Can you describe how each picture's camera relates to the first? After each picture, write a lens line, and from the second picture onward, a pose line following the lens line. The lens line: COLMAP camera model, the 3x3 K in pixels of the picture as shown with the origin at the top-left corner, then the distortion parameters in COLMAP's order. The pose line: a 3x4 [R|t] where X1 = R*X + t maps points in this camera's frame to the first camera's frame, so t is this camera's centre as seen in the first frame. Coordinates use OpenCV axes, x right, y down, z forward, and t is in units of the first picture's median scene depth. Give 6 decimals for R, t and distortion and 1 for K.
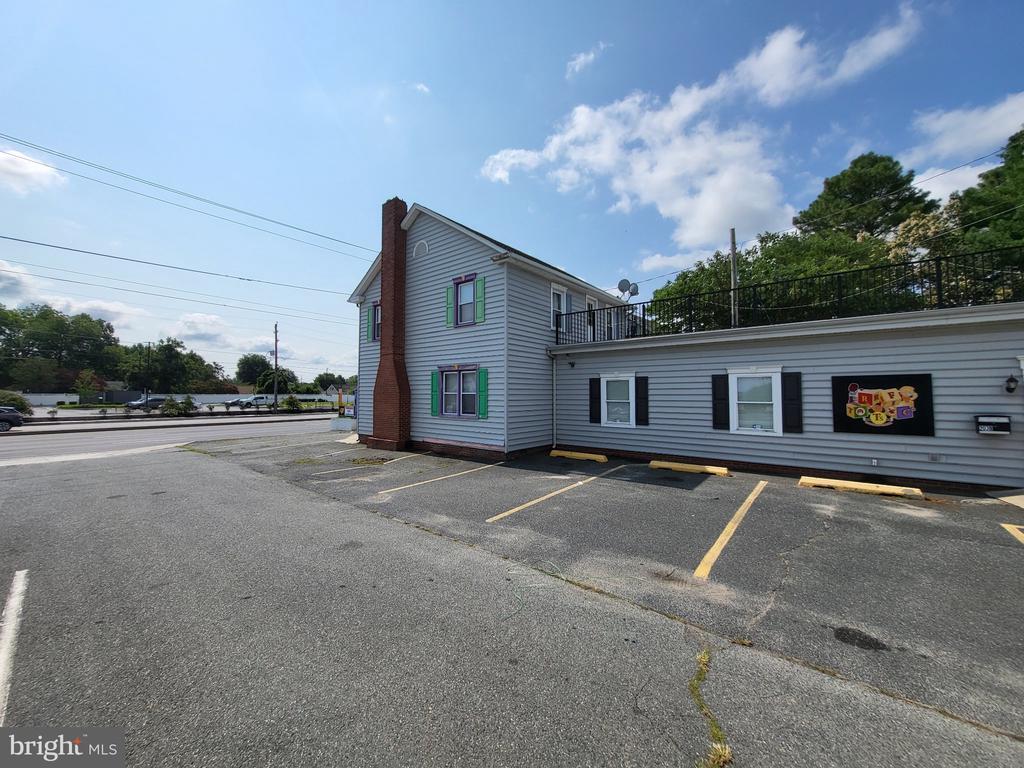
lens RADIAL K [[430.8, 0, 474.4], [0, 430.8, 397.0], [0, 0, 1]] dist [-0.002126, -0.000073]
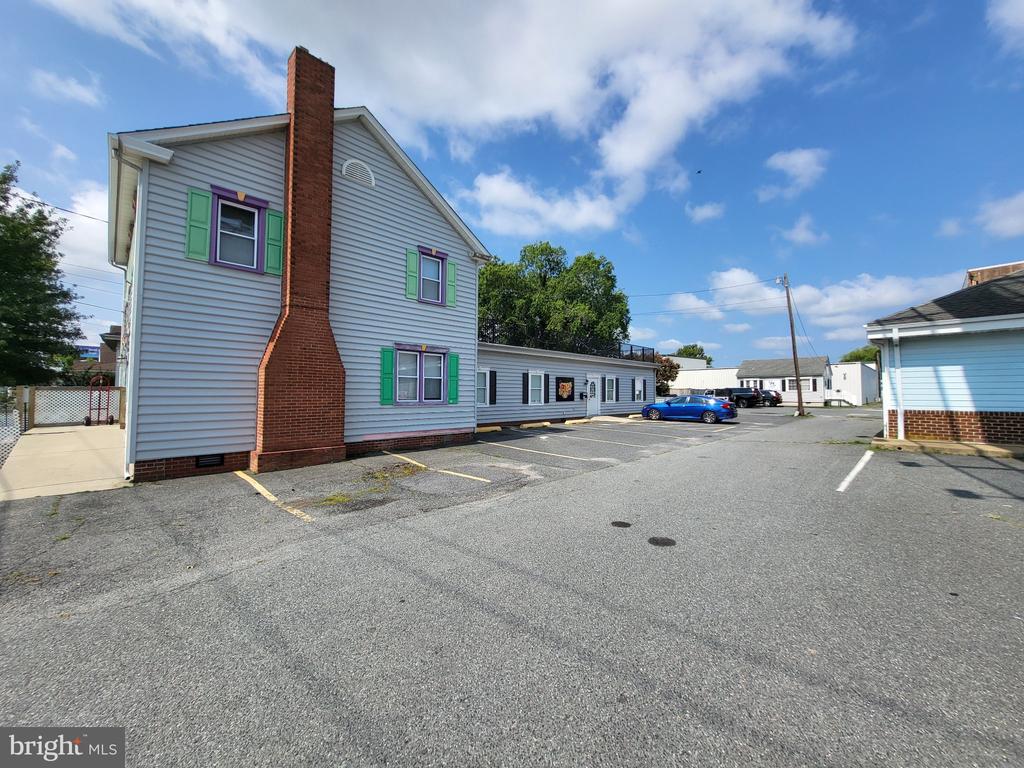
lens RADIAL K [[396.1, 0, 504.2], [0, 396.1, 379.0], [0, 0, 1]] dist [-0.001958, -0.000086]
pose [[0.026754, 0.028167, 0.999245, -0.835361], [-0.007272, 0.999582, -0.027982, 0.015712], [-0.999616, -0.006517, 0.026948, 0.808215]]
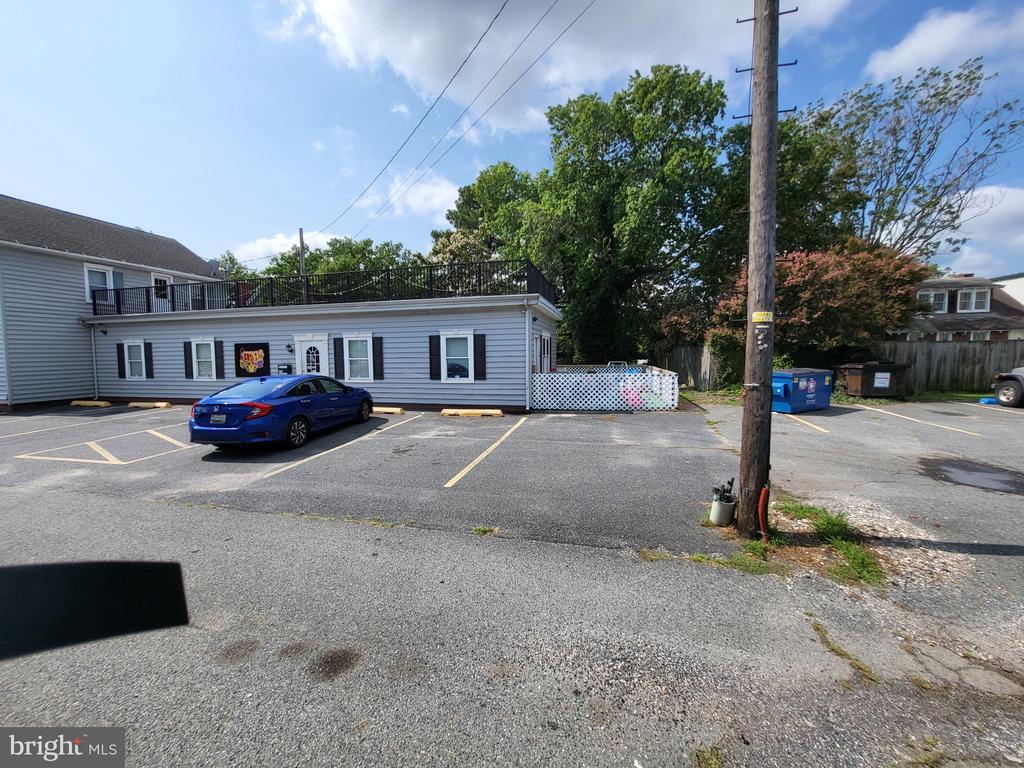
lens RADIAL K [[421.8, 0, 512.0], [0, 421.8, 384.0], [0, 0, 1]] dist [-0.003232, -0.000433]
pose [[0.871039, -0.048974, 0.488767, 0.641439], [0.014927, 0.997197, 0.073317, 0.003042], [-0.490988, -0.056566, 0.869328, -0.633732]]
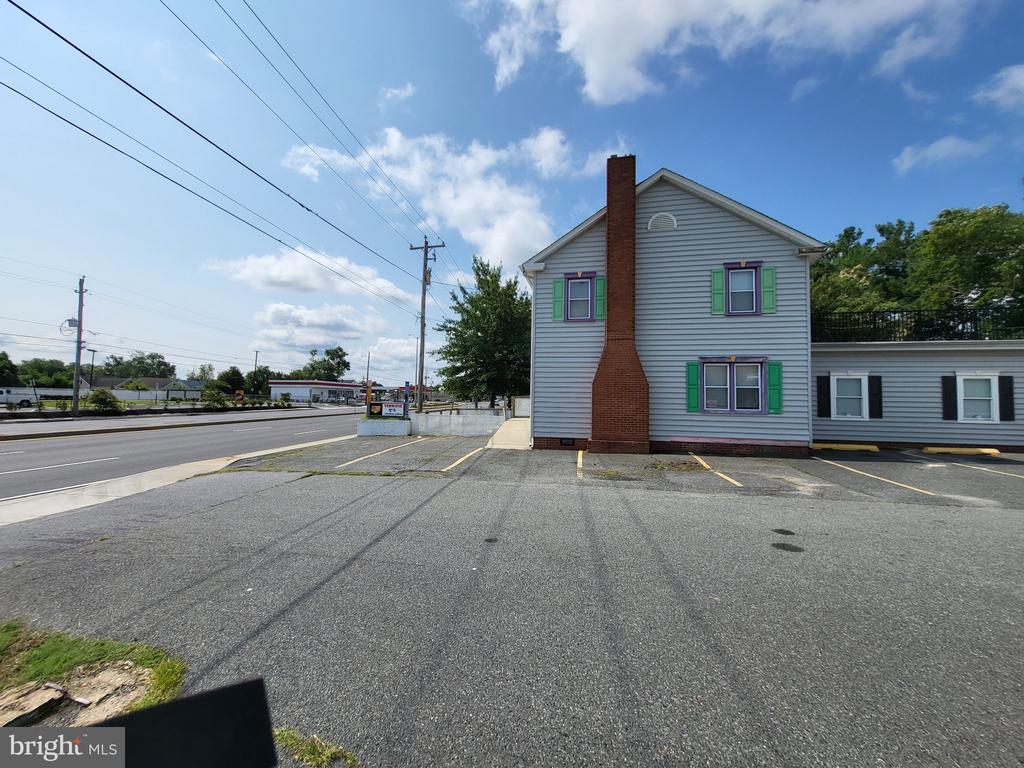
lens RADIAL K [[396.1, 0, 504.2], [0, 396.1, 379.0], [0, 0, 1]] dist [-0.001958, -0.000086]
pose [[0.853972, 0.029417, 0.519487, -0.885359], [-0.009823, 0.999134, -0.040431, 0.012381], [-0.520226, 0.029424, 0.853522, 0.533063]]
